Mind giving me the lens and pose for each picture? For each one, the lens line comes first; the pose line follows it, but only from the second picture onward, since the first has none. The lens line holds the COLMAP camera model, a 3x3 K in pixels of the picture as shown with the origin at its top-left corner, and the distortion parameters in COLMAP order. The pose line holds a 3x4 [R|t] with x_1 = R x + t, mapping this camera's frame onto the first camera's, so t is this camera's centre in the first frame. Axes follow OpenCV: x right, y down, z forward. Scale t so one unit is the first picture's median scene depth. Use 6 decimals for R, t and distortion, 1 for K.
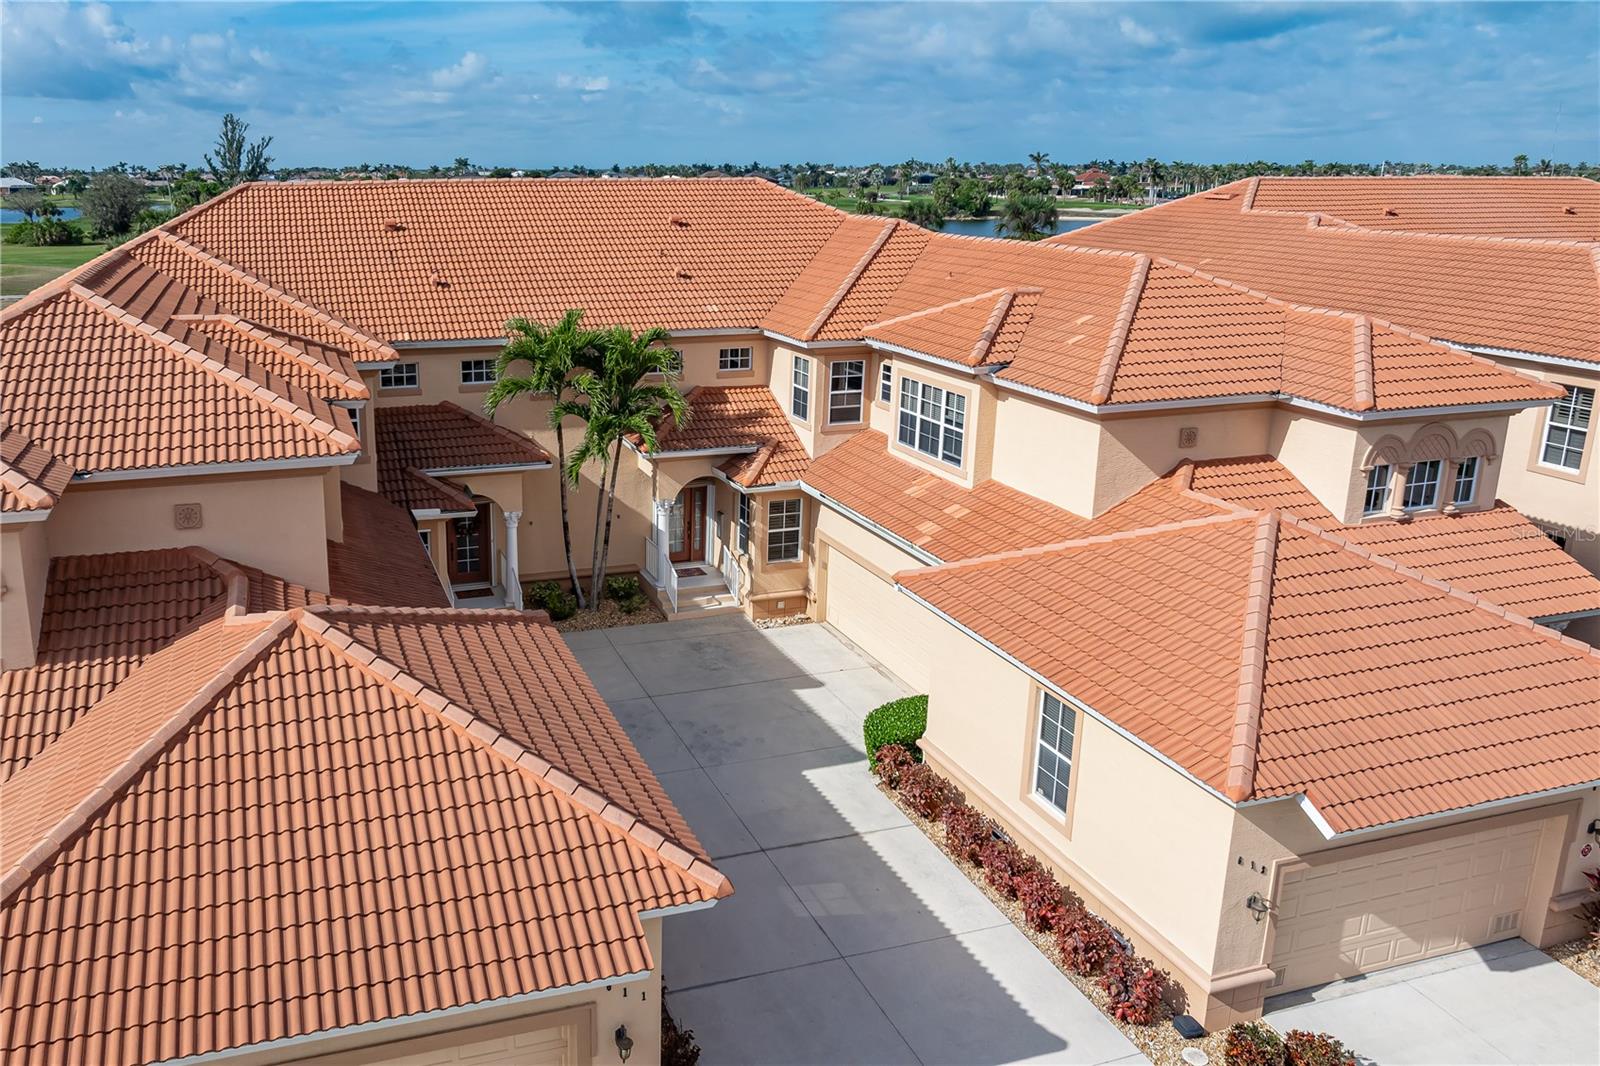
lens RADIAL K [[1162.3, 0, 615.6], [0, 1162.3, 443.0], [0, 0, 1]] dist [-0.009279, -0.001682]
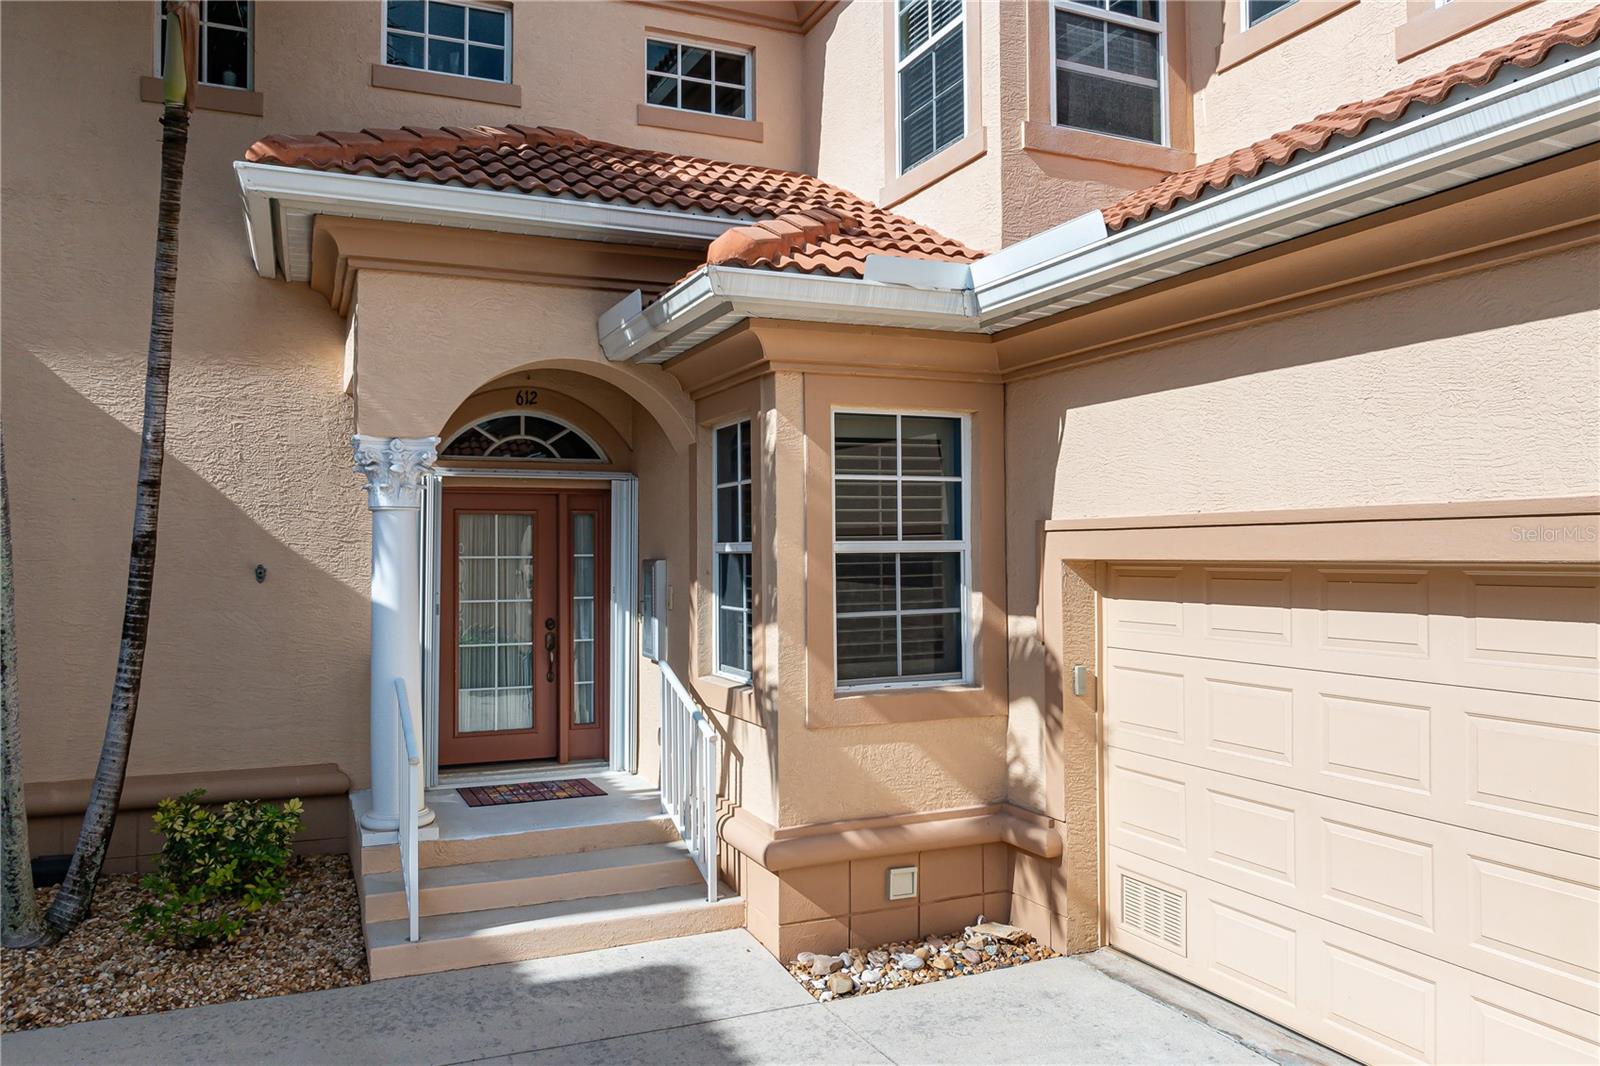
lens RADIAL K [[1105.4, 0, 802.0], [0, 1105.4, 541.0], [0, 0, 1]] dist [-0.028419, 0.010774]
pose [[0.989910, -0.000300, 0.141696, 0.093721], [0.034987, 0.969553, -0.242370, 0.127662], [-0.137309, 0.244882, 0.959781, 0.789762]]
